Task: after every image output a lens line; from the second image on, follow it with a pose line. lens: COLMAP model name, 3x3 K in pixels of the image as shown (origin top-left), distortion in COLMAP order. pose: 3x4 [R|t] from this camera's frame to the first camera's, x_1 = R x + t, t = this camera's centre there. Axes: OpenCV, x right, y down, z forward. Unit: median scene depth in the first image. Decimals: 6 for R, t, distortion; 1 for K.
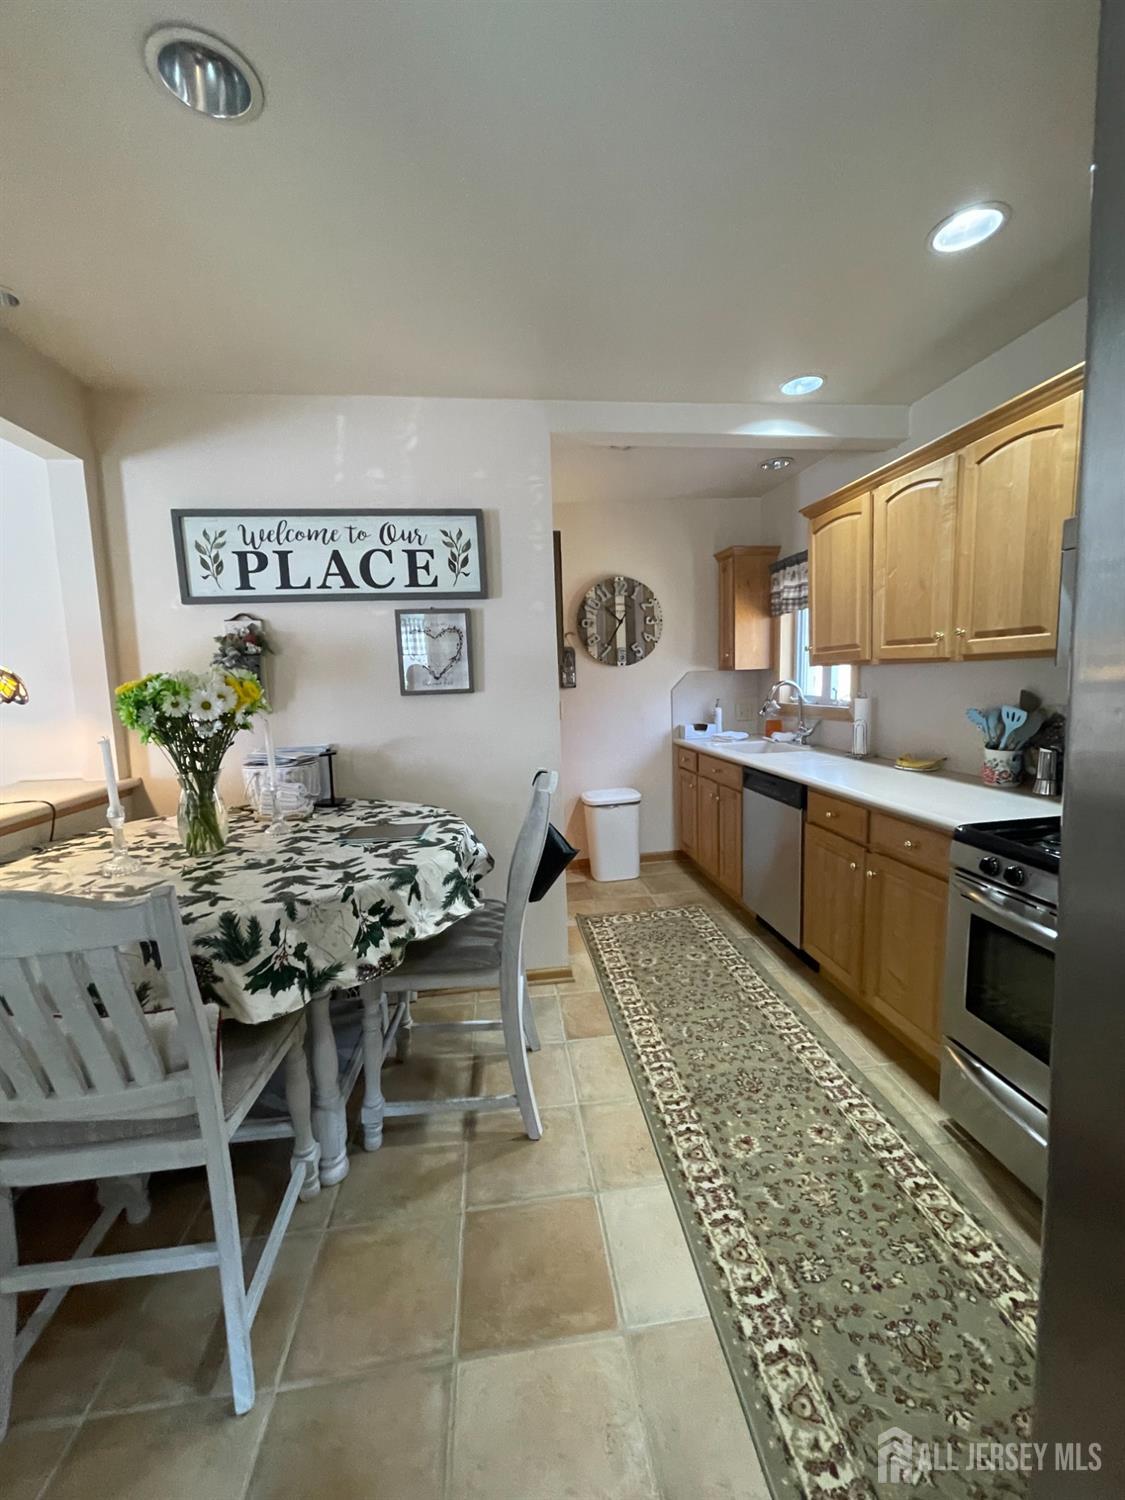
lens RADIAL K [[603.6, 0, 570.1], [0, 603.6, 749.2], [0, 0, 1]] dist [-0.006219, -0.000103]
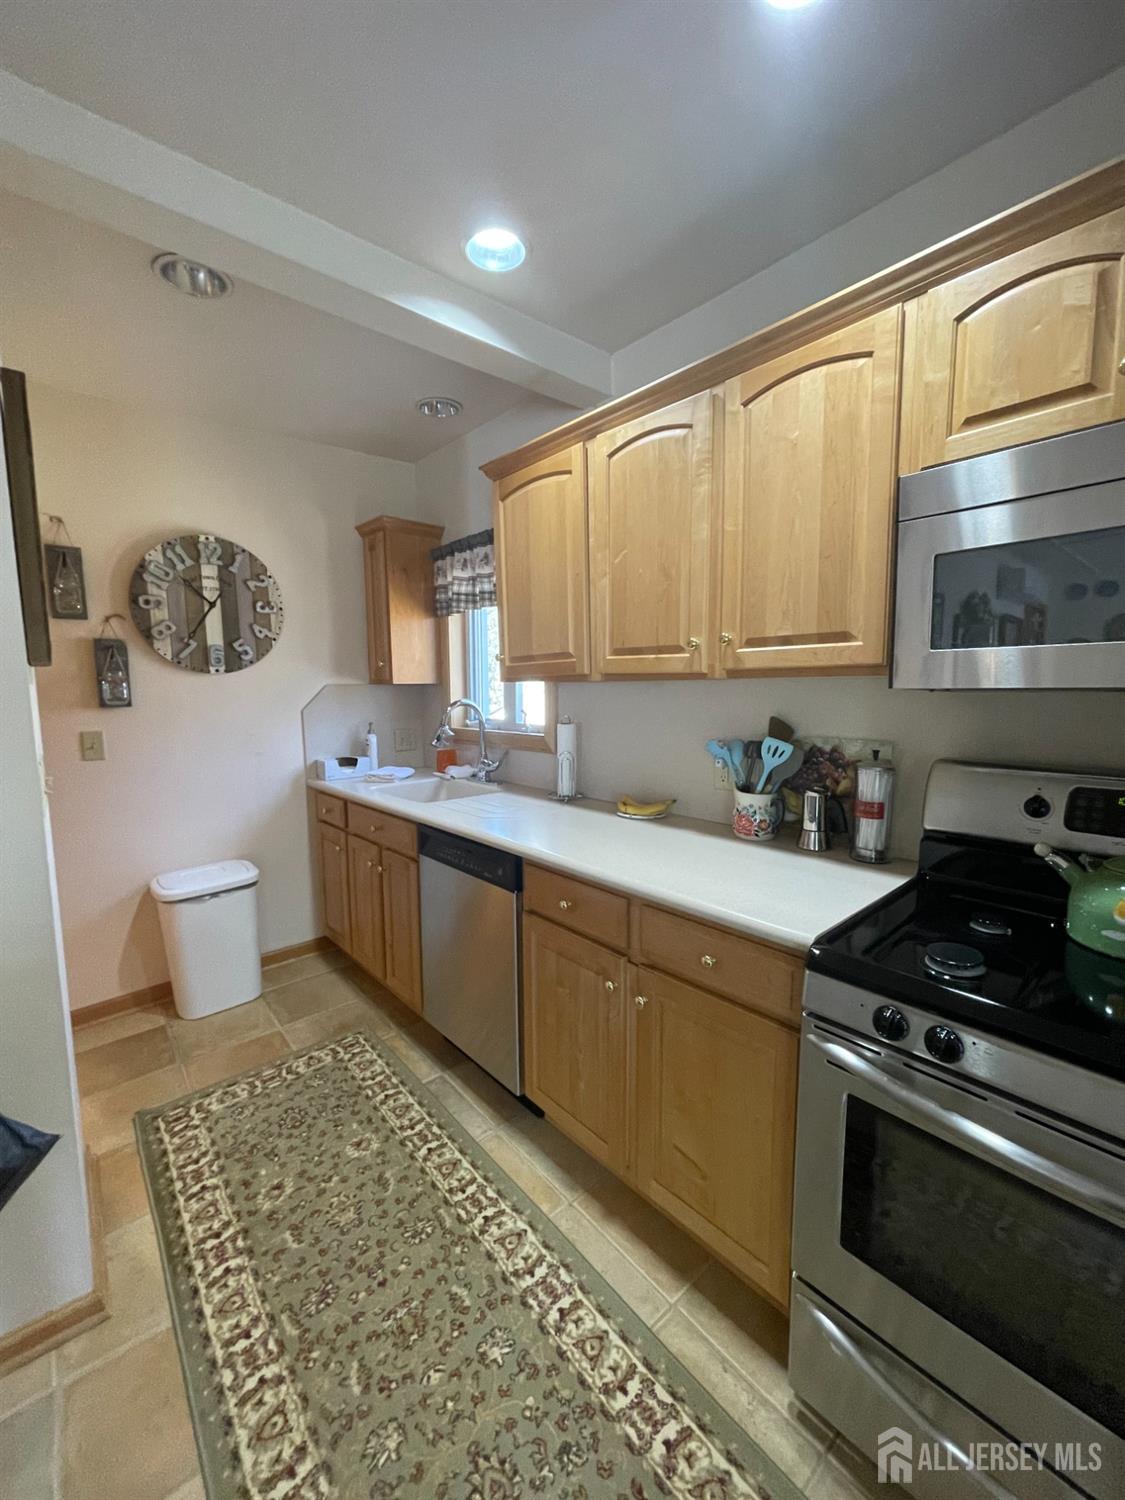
lens RADIAL K [[603.6, 0, 570.1], [0, 603.6, 749.2], [0, 0, 1]] dist [-0.006219, -0.000103]
pose [[0.836903, -0.033624, 0.546317, 0.062215], [0.047330, 0.998818, -0.011032, -0.042494], [-0.545301, 0.035090, 0.837506, 0.341217]]
